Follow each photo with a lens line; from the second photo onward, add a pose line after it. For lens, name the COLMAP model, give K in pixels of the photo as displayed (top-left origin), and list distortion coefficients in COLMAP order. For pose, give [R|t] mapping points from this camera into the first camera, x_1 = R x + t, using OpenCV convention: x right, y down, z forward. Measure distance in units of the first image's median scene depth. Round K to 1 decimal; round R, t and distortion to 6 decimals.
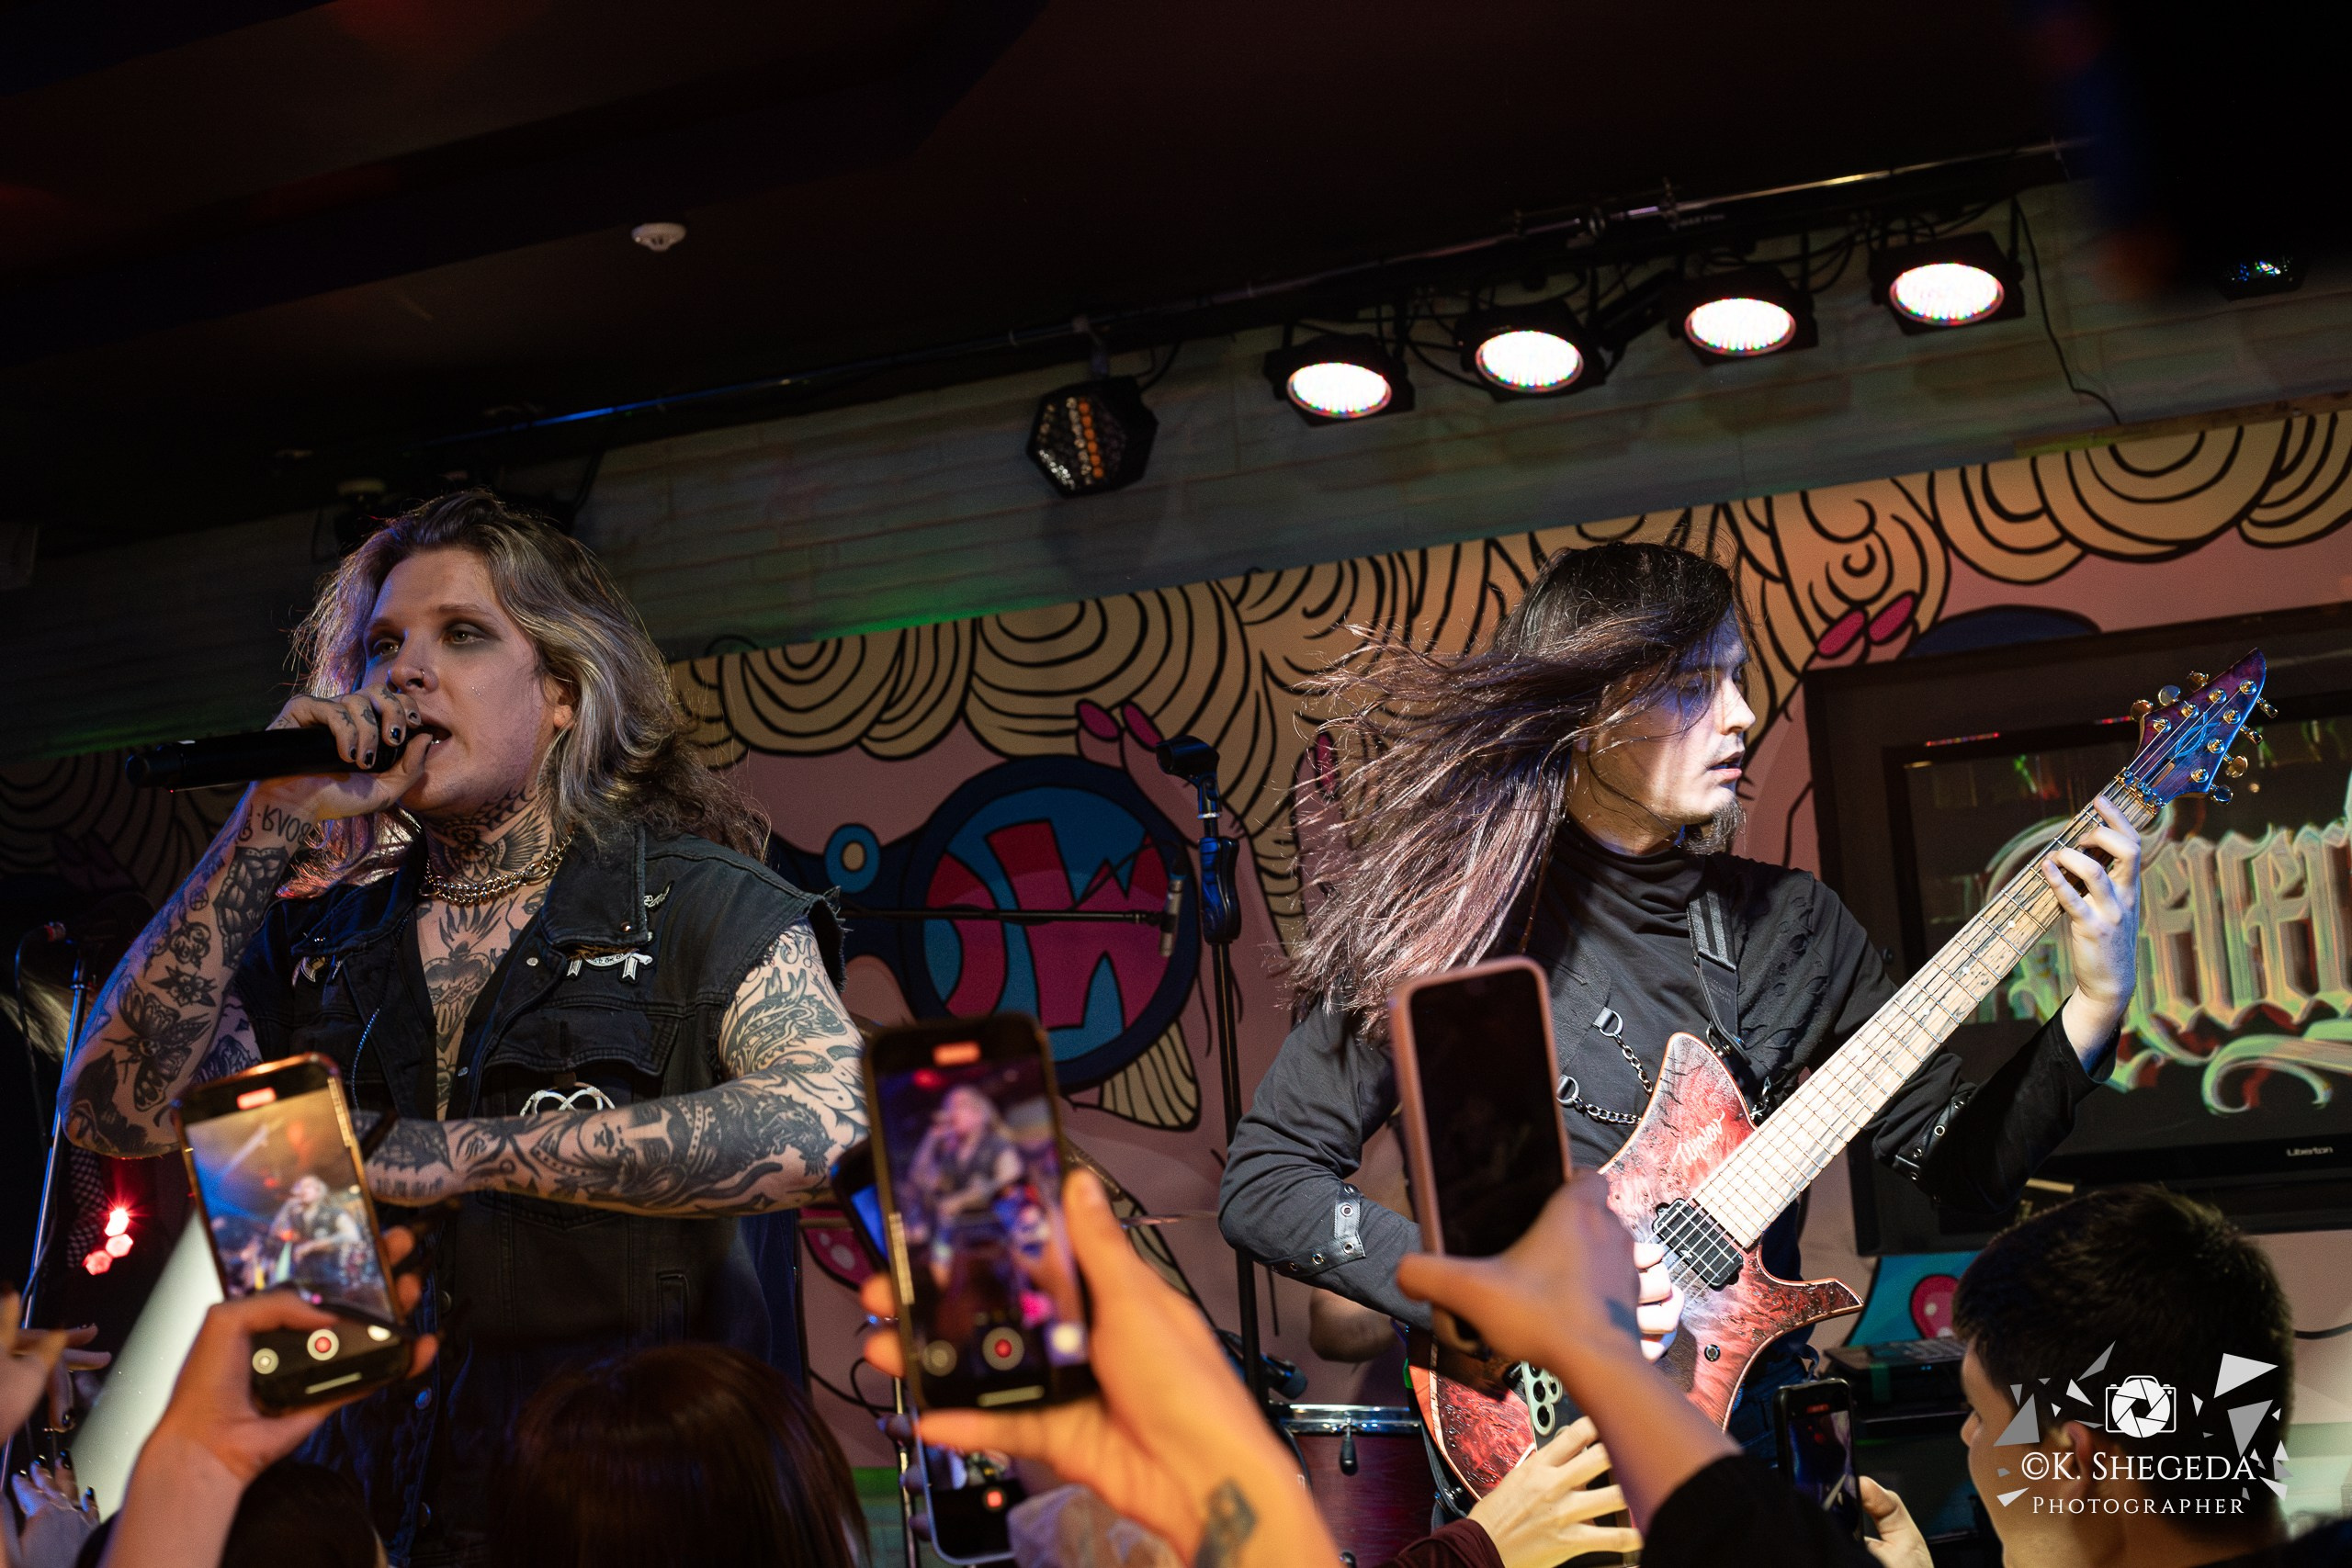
lens RADIAL K [[3458.6, 0, 1176.0], [0, 3458.6, 784.0], [0, 0, 1]] dist [-0.107849, 0.009713]
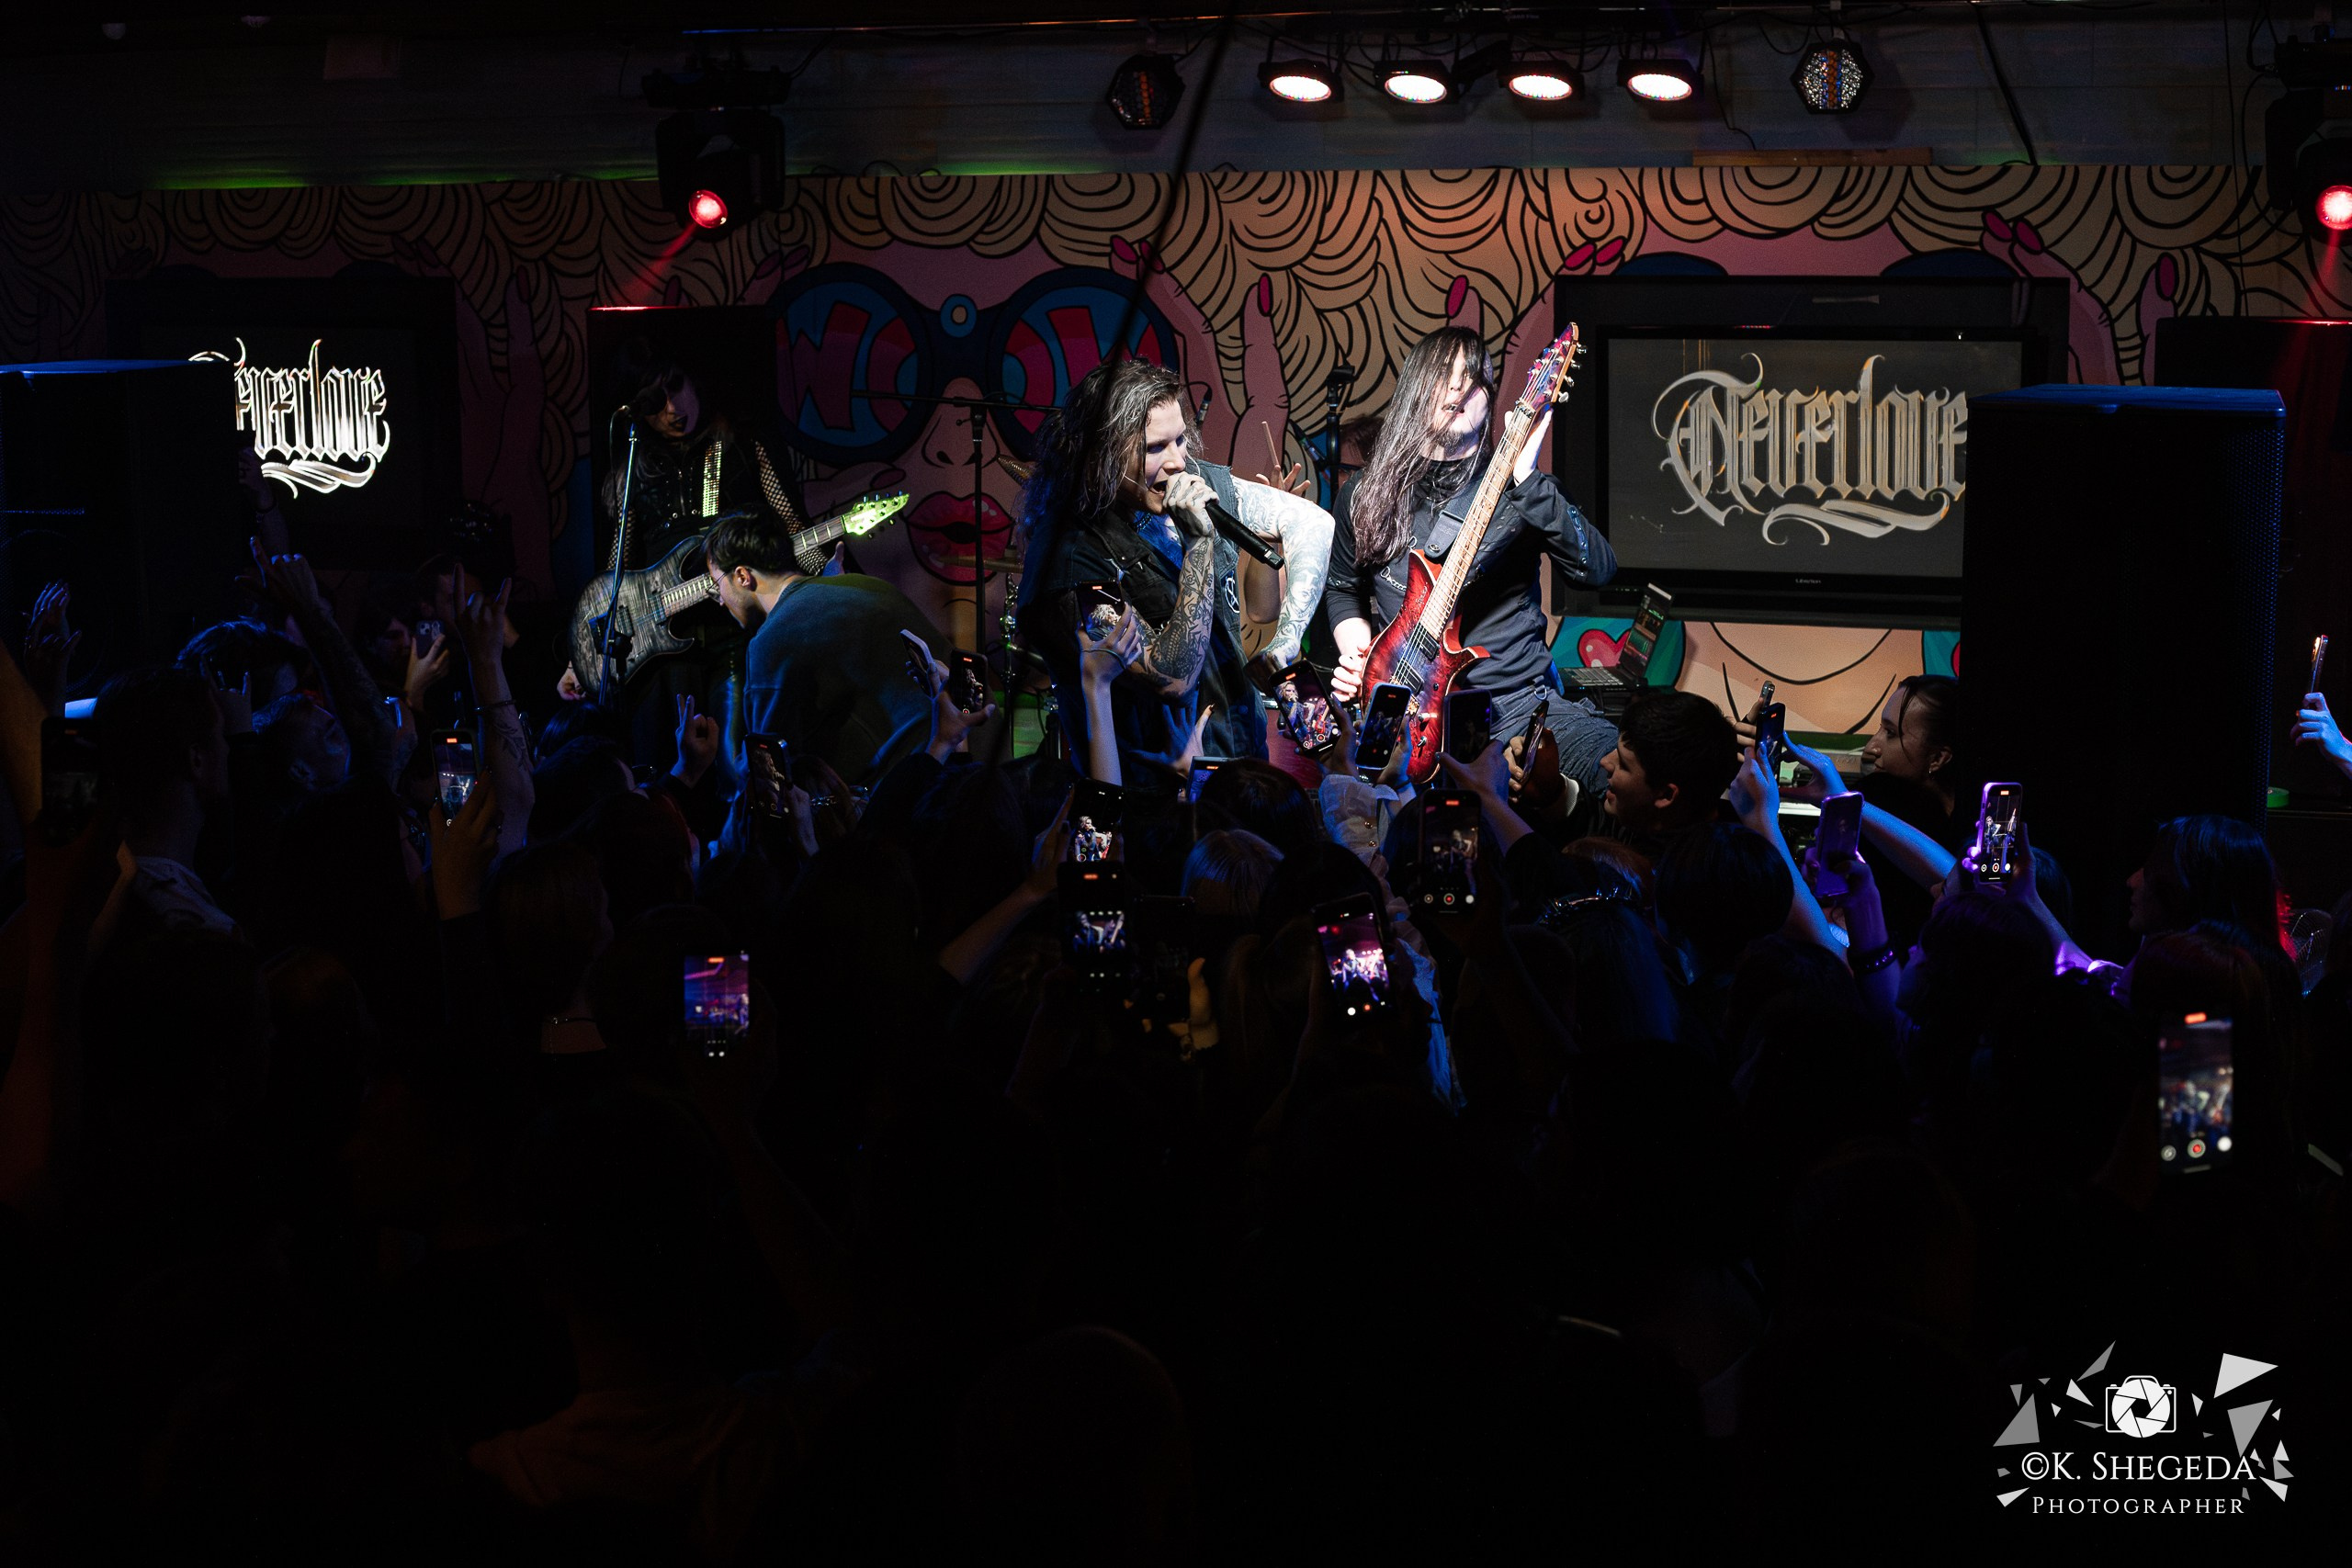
lens RADIAL K [[3458.6, 0, 1176.0], [0, 3458.6, 784.0], [0, 0, 1]] dist [-0.107849, 0.009713]
pose [[0.993837, 0.063509, 0.090857, -0.135757], [-0.083012, 0.969574, 0.230292, -0.157260], [-0.073466, -0.236415, 0.968871, -0.660140]]
